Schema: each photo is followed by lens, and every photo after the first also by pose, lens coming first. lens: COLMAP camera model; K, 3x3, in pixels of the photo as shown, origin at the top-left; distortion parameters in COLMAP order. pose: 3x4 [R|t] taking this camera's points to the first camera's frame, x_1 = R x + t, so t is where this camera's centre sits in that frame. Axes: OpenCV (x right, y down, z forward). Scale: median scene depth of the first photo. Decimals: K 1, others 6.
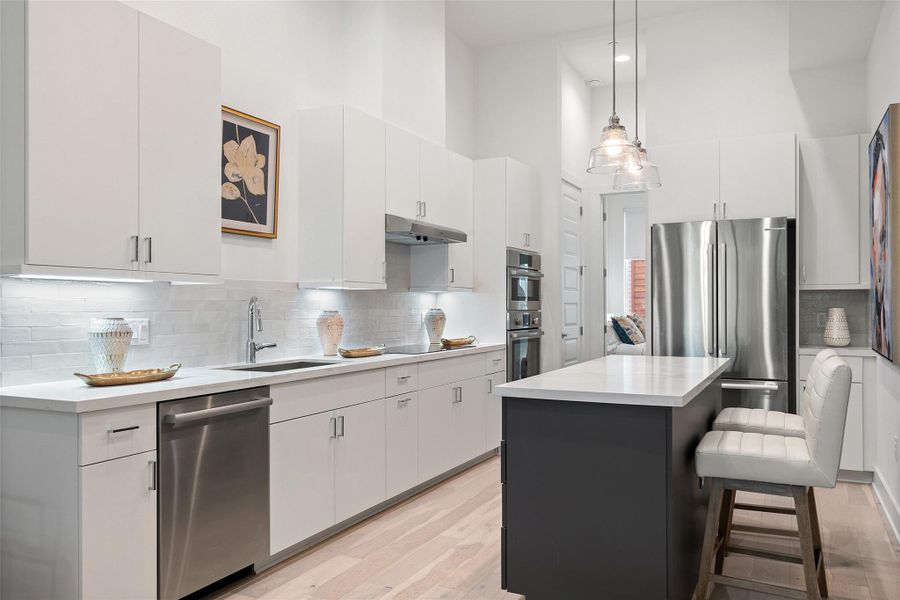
lens RADIAL K [[670.0, 0, 443.3], [0, 670.0, 306.9], [0, 0, 1]] dist [-0.001064, 0.002448]
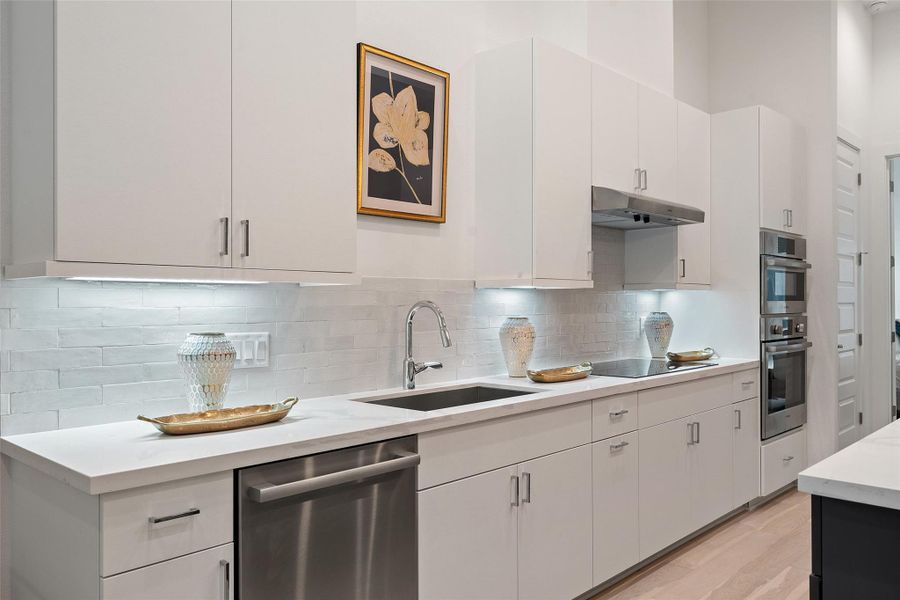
lens RADIAL K [[672.8, 0, 454.3], [0, 672.8, 301.0], [0, 0, 1]] dist [-0.000691, 0.001284]
pose [[0.958108, -0.001277, -0.286406, -0.019584], [0.001109, 0.999999, -0.000748, -0.012004], [0.286406, 0.000400, 0.958108, 0.250325]]
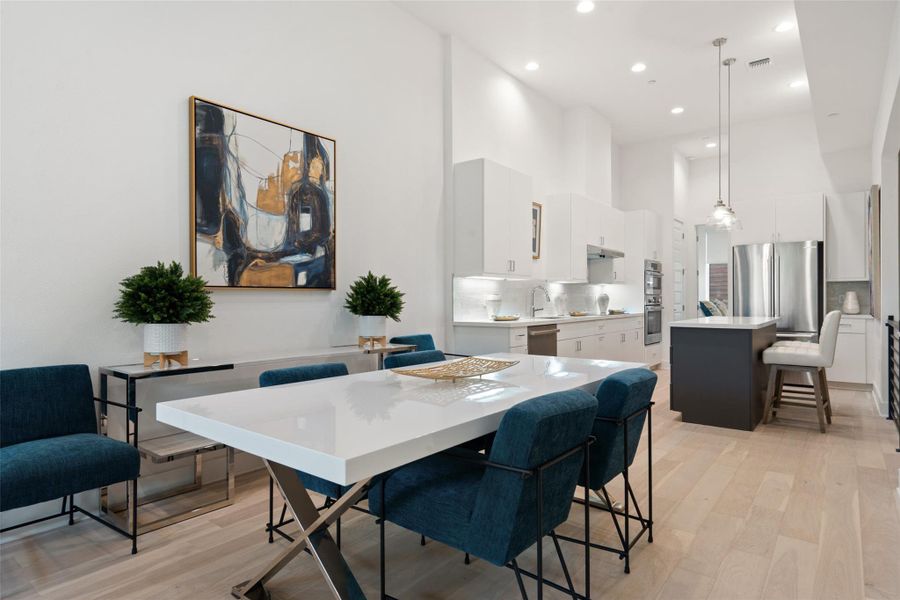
lens RADIAL K [[486.0, 0, 450.0], [0, 486.0, 300.0], [0, 0, 1]] dist [-0.000739, 0.000497]
pose [[0.979892, -0.001198, -0.199525, -0.200588], [0.001385, 0.999999, 0.000796, 0.023562], [0.199523, -0.001056, 0.979893, -0.495956]]
